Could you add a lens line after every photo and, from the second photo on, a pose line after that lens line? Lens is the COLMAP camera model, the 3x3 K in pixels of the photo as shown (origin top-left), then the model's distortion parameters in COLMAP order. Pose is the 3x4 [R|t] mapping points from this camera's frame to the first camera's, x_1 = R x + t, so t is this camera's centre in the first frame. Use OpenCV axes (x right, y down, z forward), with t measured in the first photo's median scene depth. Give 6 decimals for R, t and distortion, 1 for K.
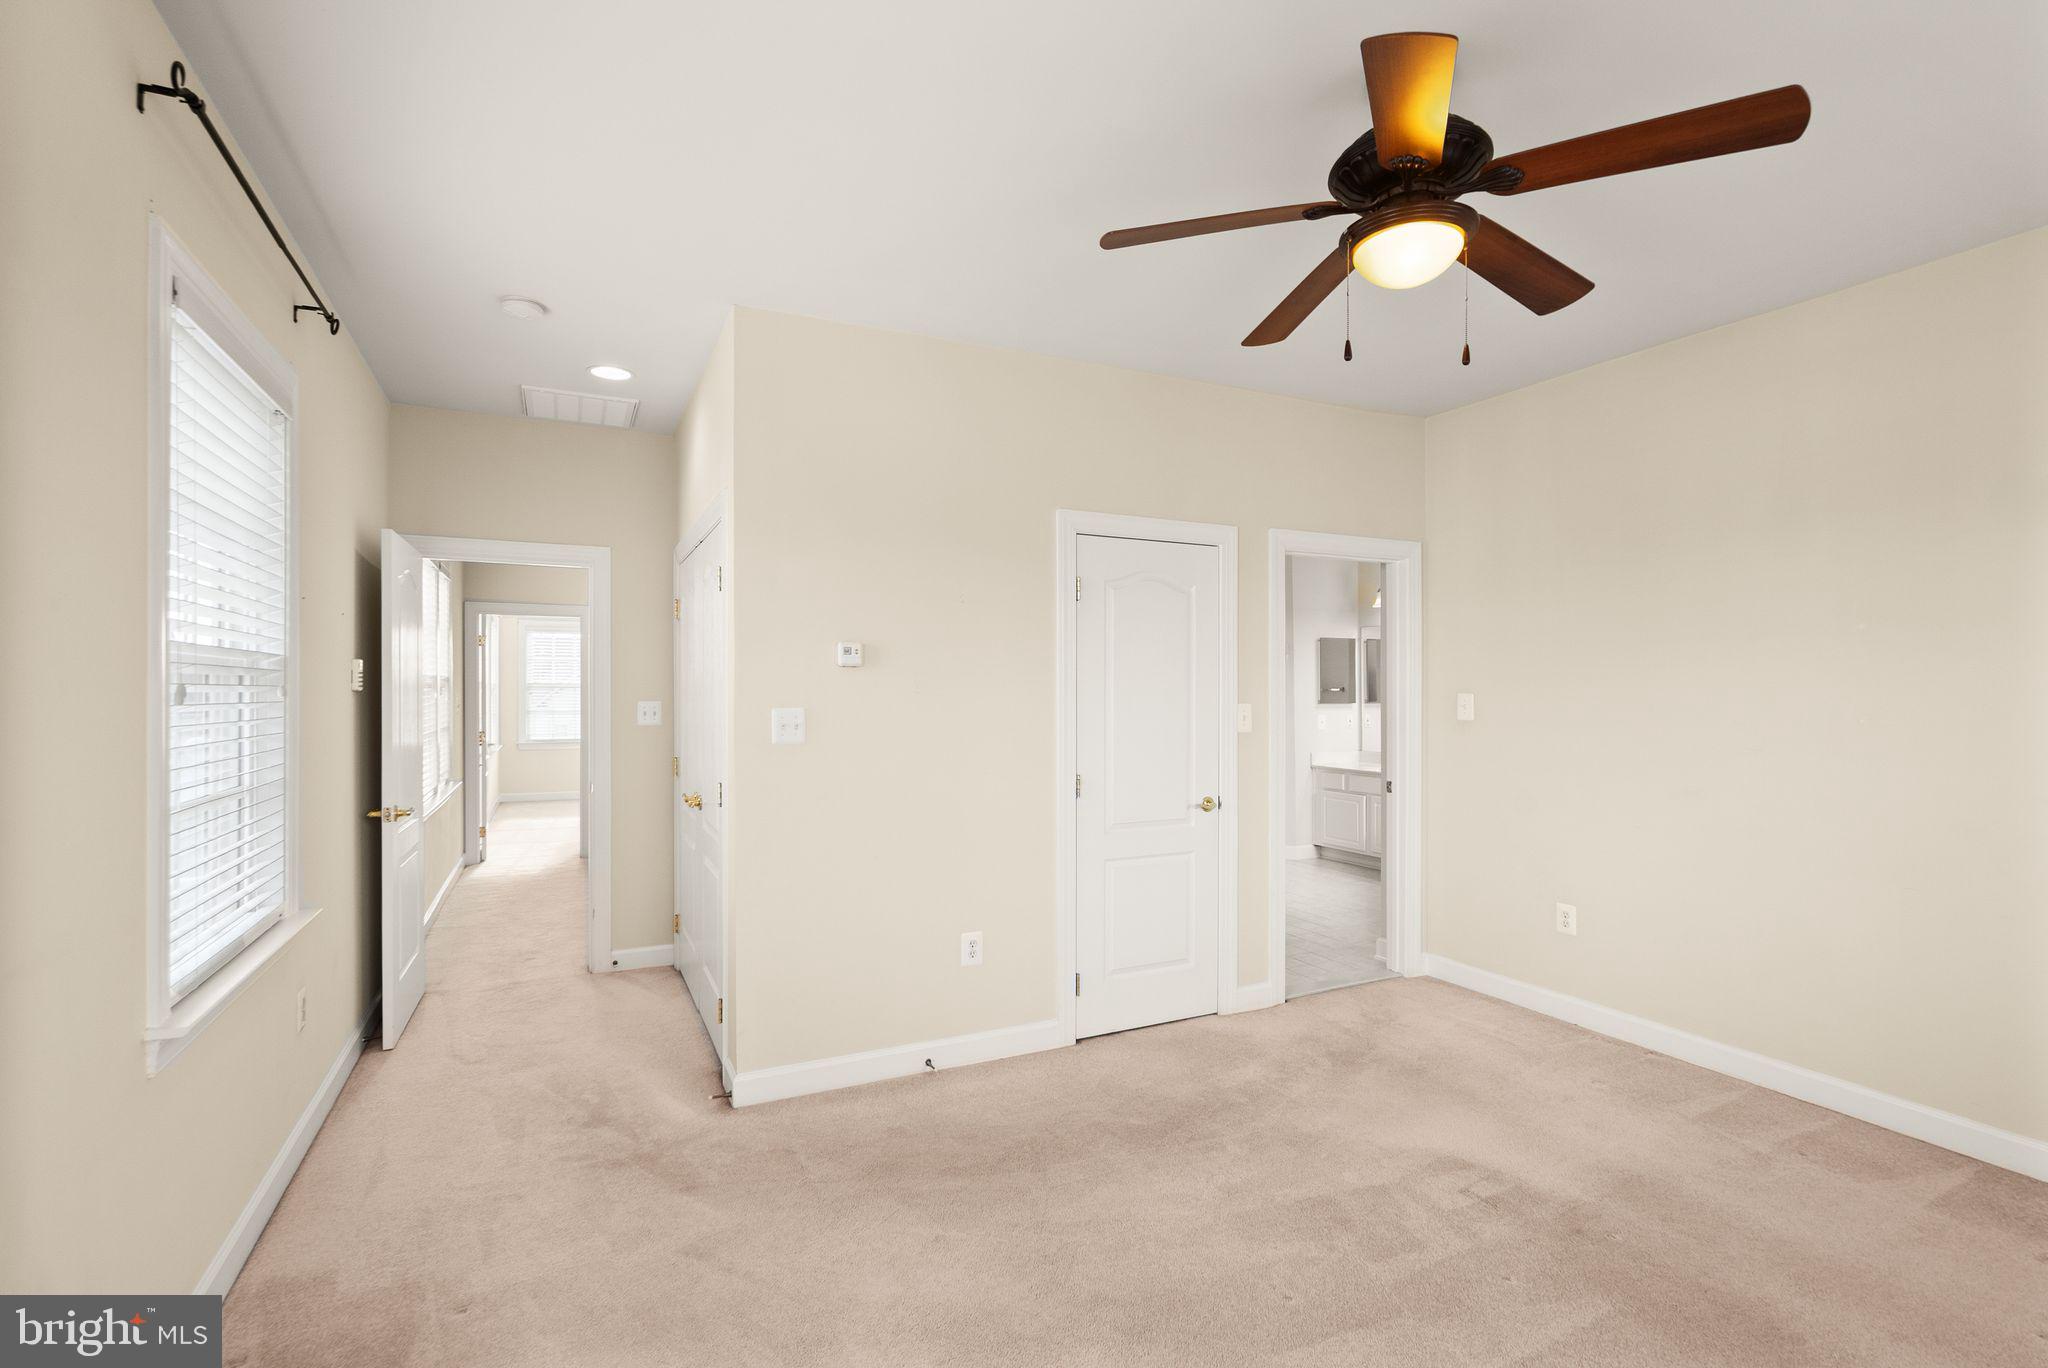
lens RADIAL K [[929.5, 0, 1012.9], [0, 929.5, 712.0], [0, 0, 1]] dist [-0.002470, -0.000368]
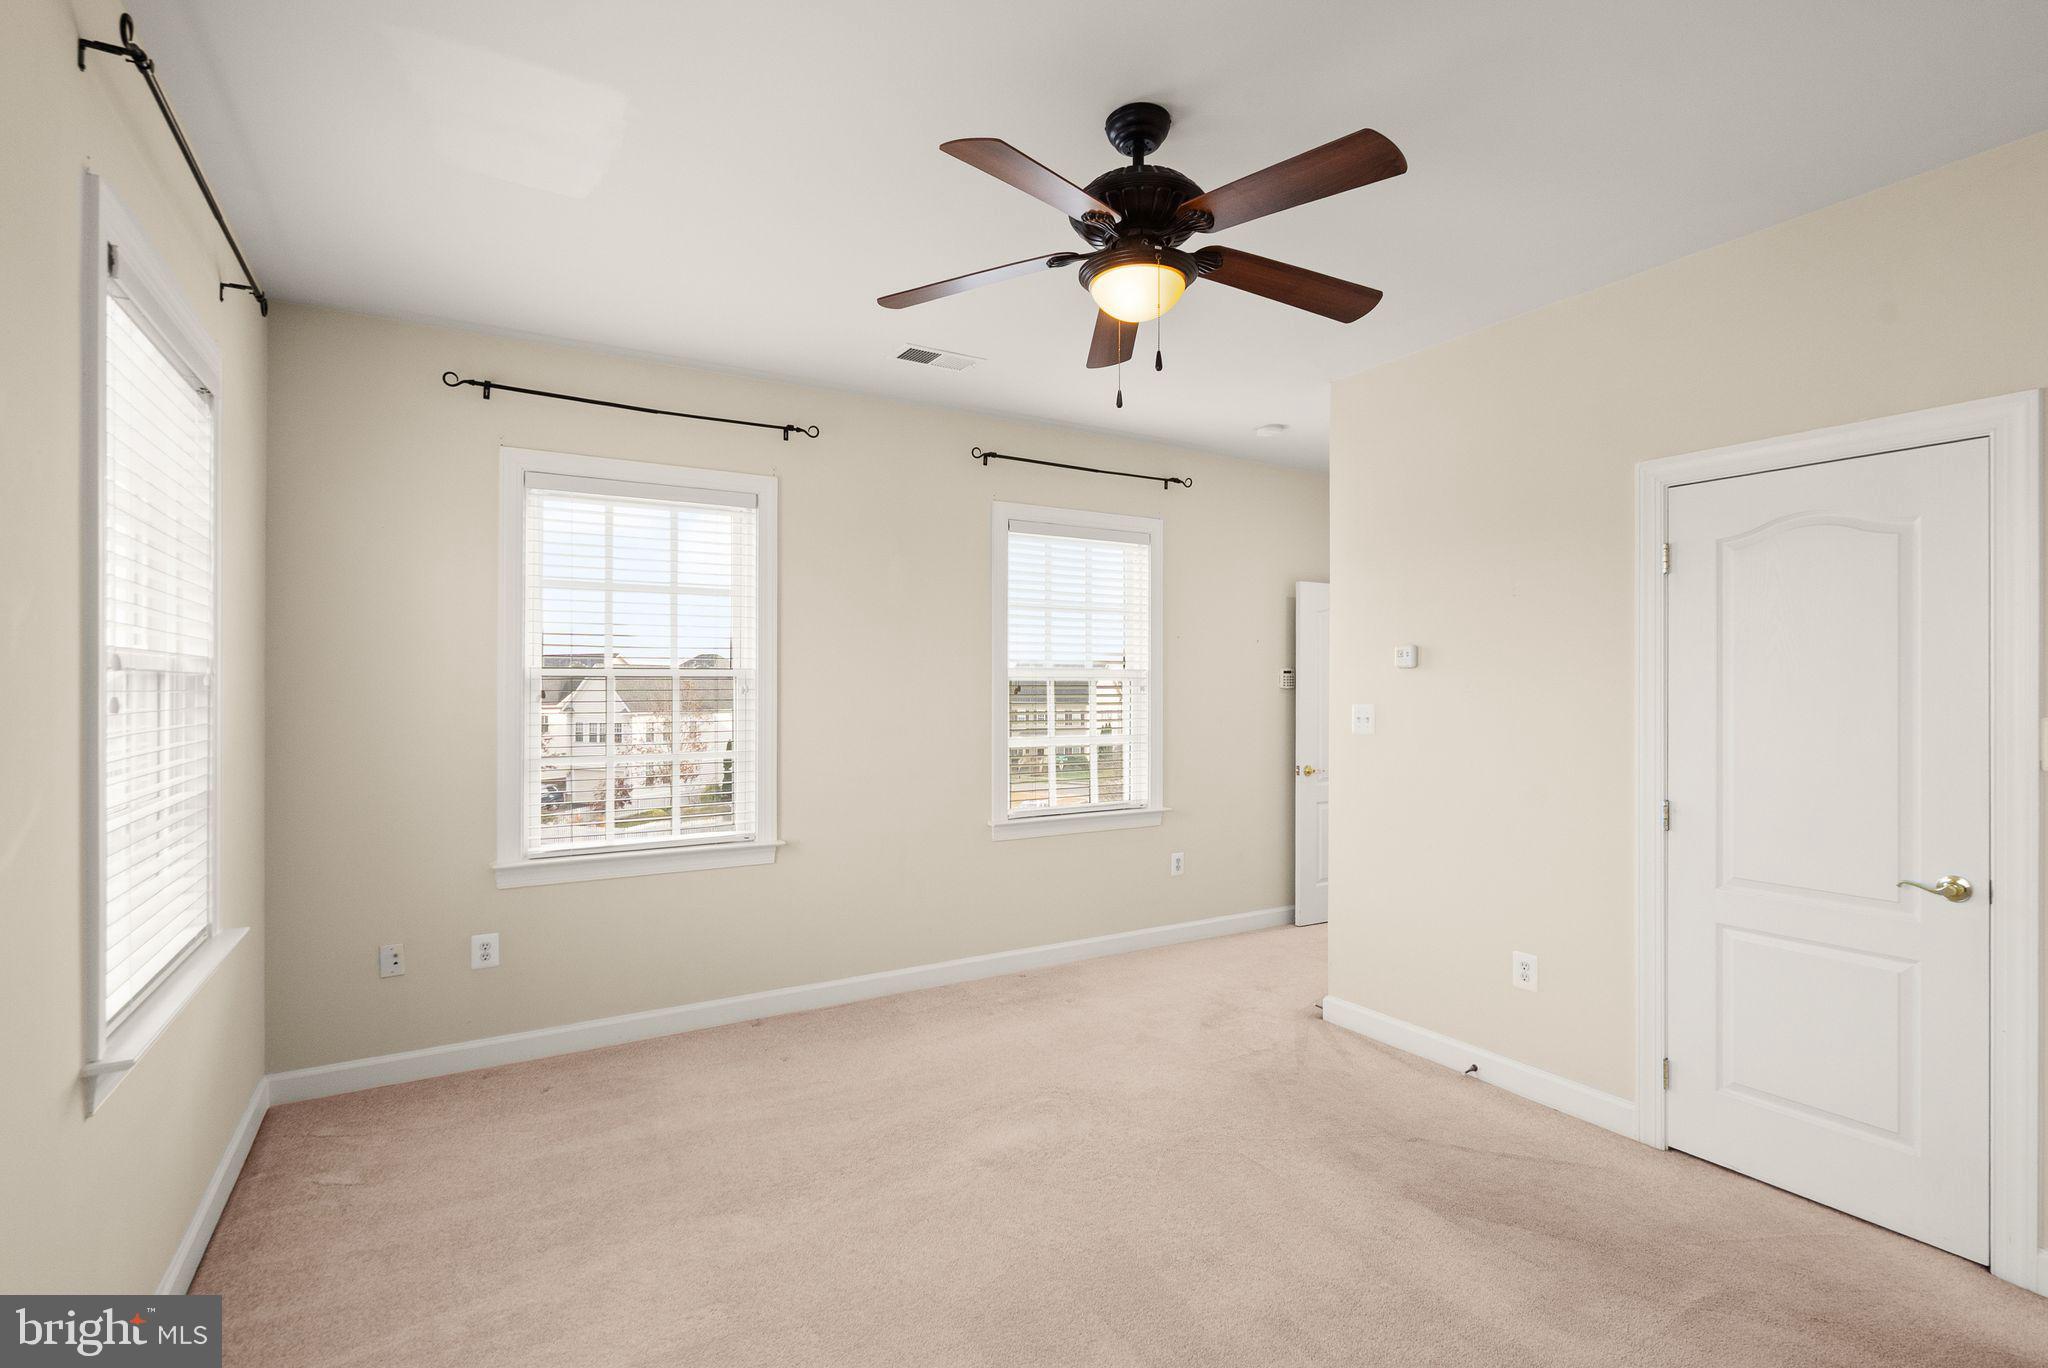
lens RADIAL K [[987.3, 0, 1024.0], [0, 987.3, 684.0], [0, 0, 1]] dist [-0.000626, -0.000258]
pose [[0.074907, 0.001856, -0.997189, 0.922897], [-0.014330, 0.999897, 0.000785, -0.023580], [0.997088, 0.014231, 0.074926, 0.444616]]
